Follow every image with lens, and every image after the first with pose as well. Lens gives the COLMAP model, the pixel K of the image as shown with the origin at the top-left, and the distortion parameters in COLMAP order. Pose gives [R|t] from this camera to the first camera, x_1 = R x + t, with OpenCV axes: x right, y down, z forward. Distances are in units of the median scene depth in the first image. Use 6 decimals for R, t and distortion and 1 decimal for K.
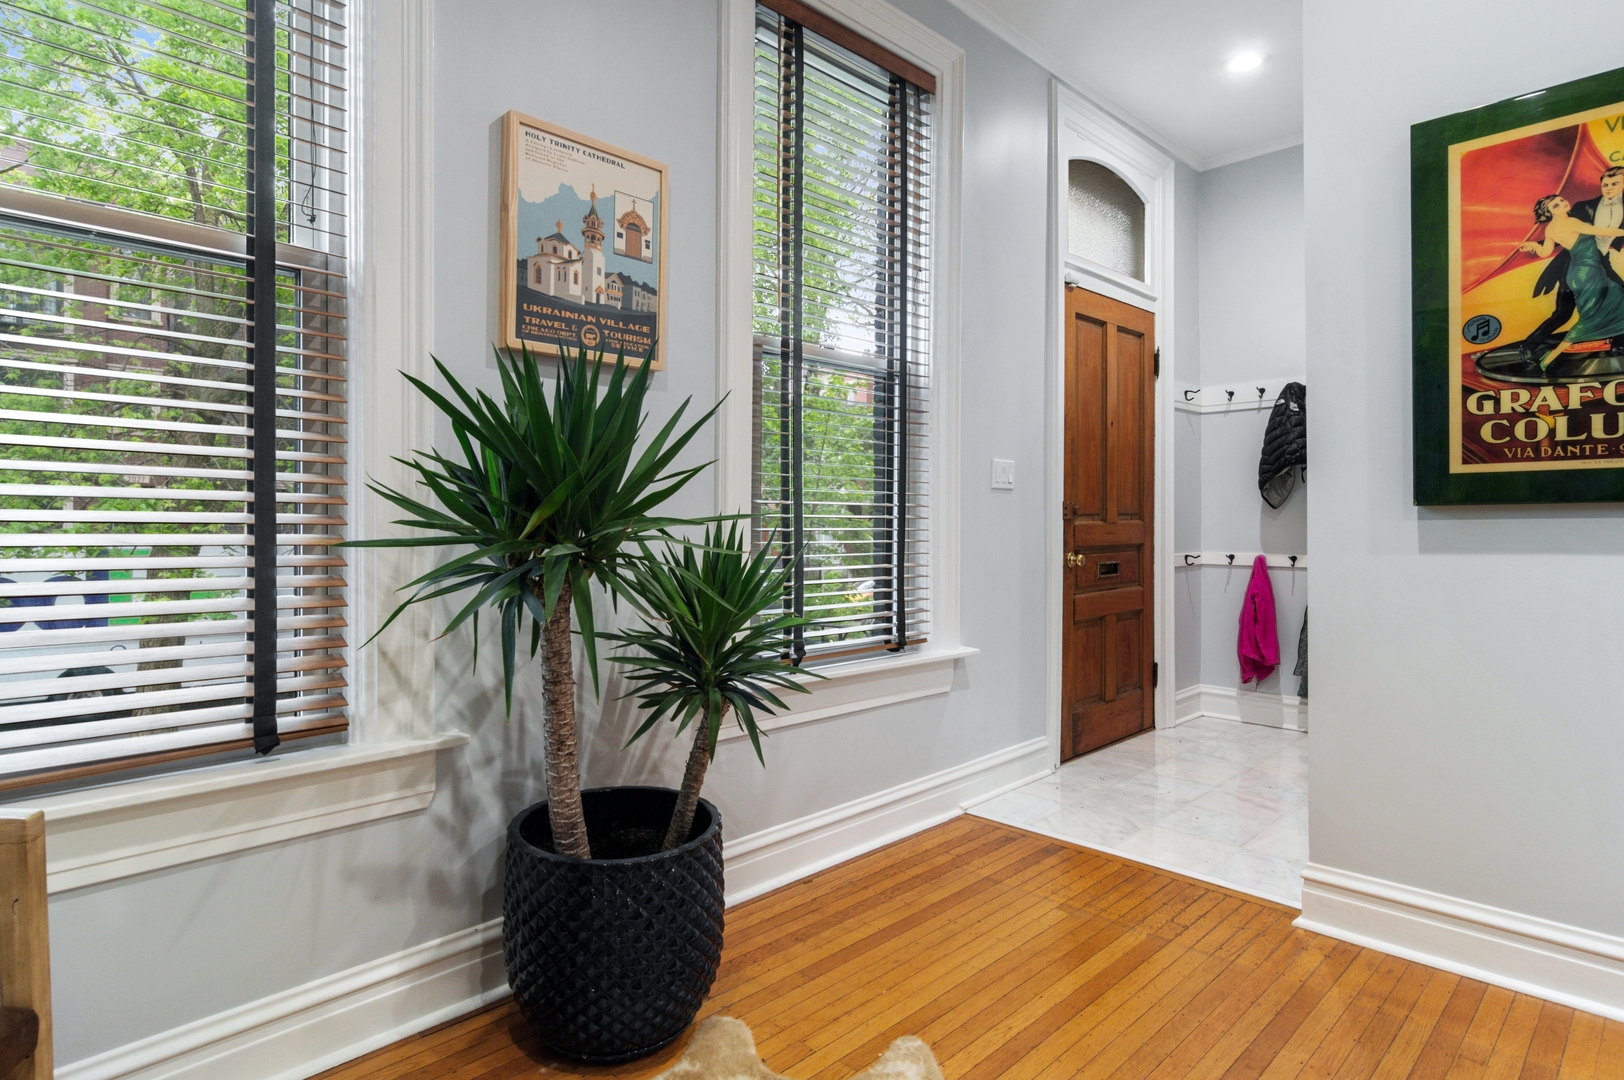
lens RADIAL K [[893.0, 0, 810.1], [0, 893.0, 522.5], [0, 0, 1]] dist [-0.001810, 0.003067]
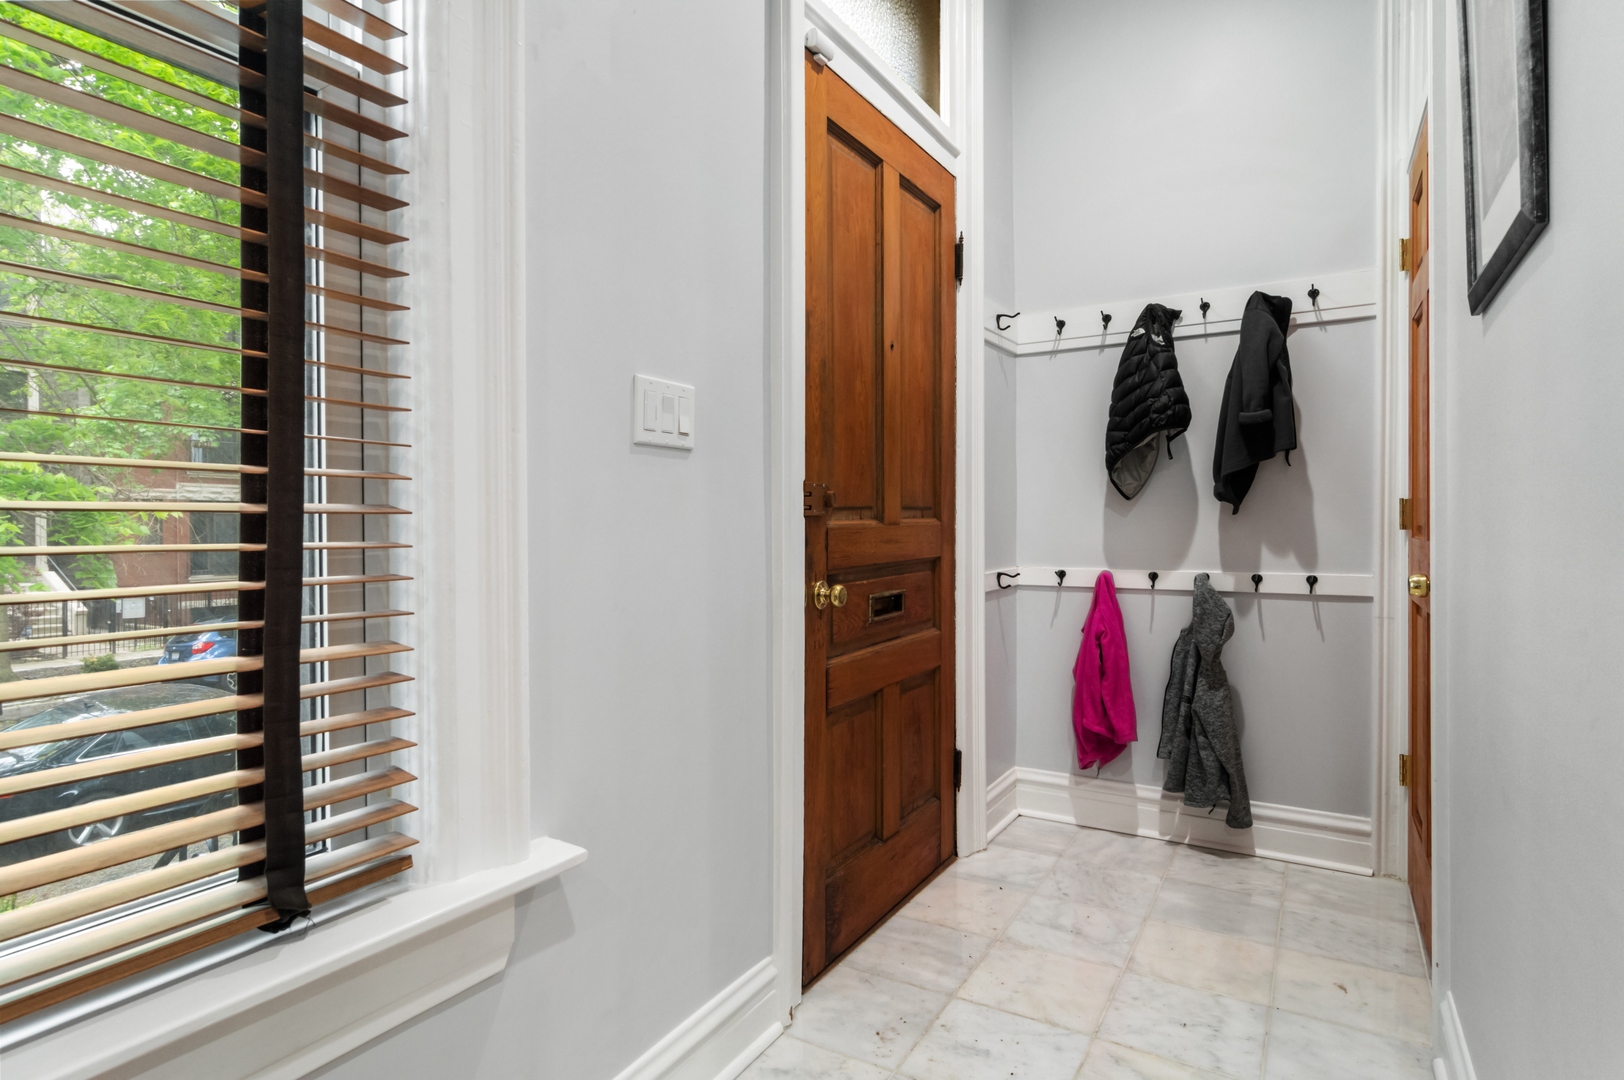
lens RADIAL K [[893.0, 0, 810.6], [0, 893.0, 534.6], [0, 0, 1]] dist [-0.001810, 0.003067]
pose [[0.967491, -0.008284, 0.252768, 0.140613], [0.004974, 0.999893, 0.013731, -0.000226], [-0.252855, -0.012028, 0.967429, 0.451750]]
